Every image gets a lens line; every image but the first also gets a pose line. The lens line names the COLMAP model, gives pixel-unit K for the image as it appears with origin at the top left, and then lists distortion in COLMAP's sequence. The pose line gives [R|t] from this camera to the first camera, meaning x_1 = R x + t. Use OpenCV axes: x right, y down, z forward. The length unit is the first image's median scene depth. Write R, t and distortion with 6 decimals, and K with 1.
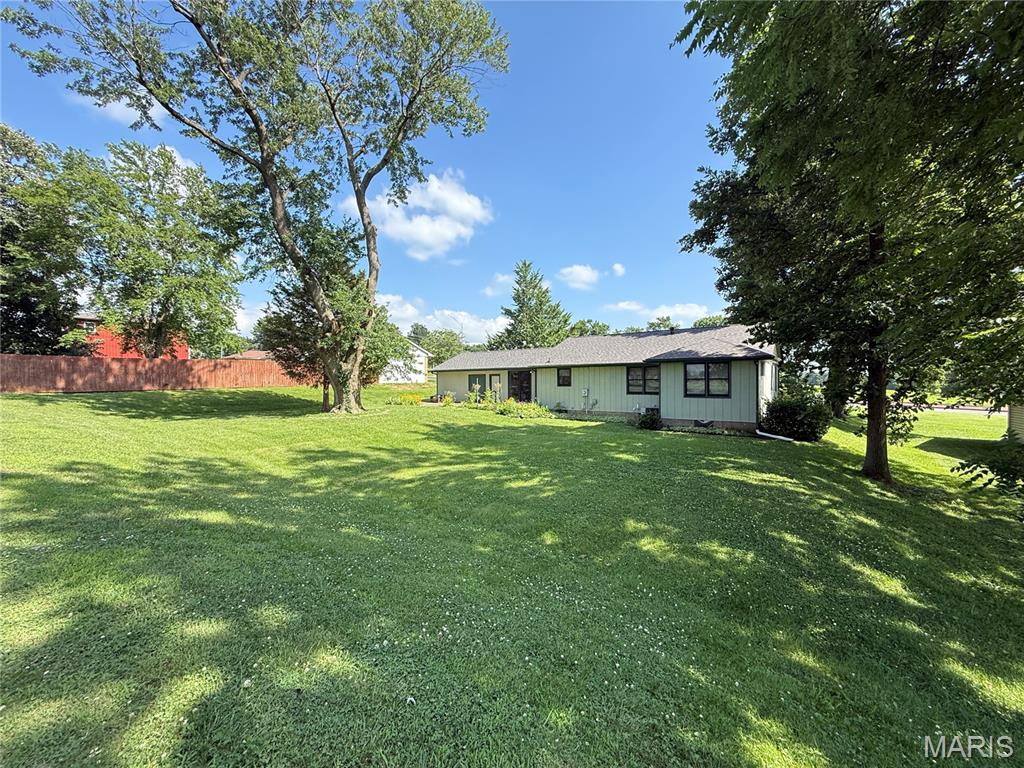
lens RADIAL K [[406.8, 0, 512.2], [0, 406.8, 381.8], [0, 0, 1]] dist [0.002869, 0.000353]
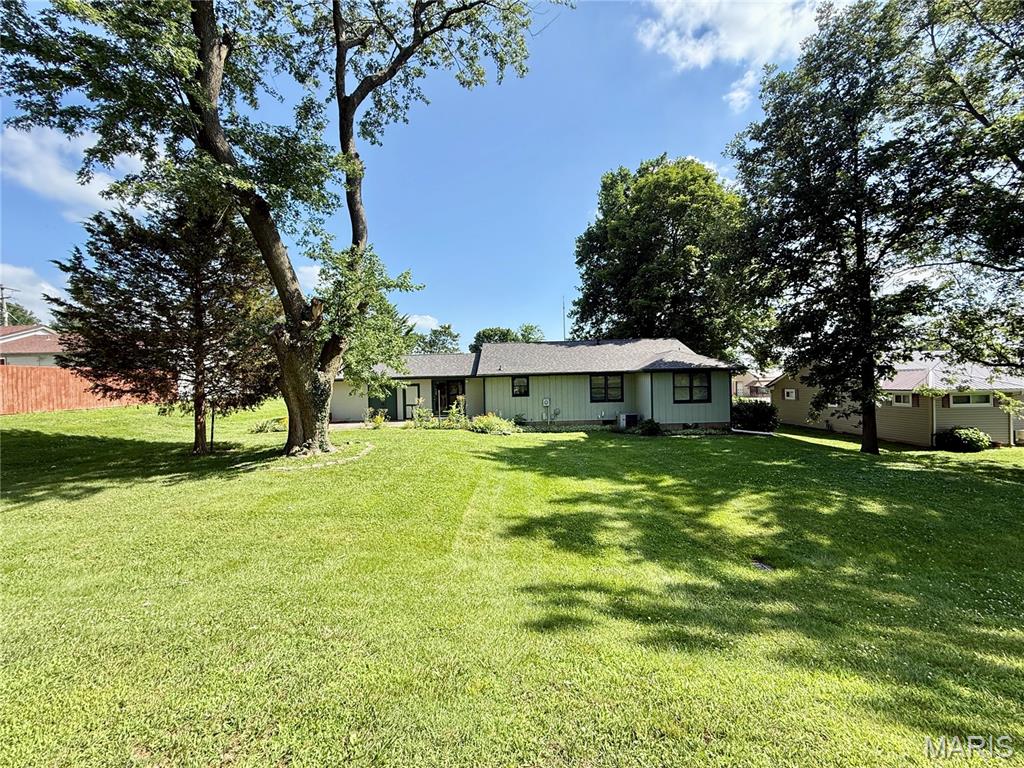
lens RADIAL K [[406.8, 0, 512.1], [0, 406.8, 381.4], [0, 0, 1]] dist [0.002869, 0.000353]
pose [[0.804470, -0.009013, 0.593925, -0.487885], [0.017075, 0.999823, -0.007954, -0.018352], [-0.593748, 0.016540, 0.804481, 0.290196]]
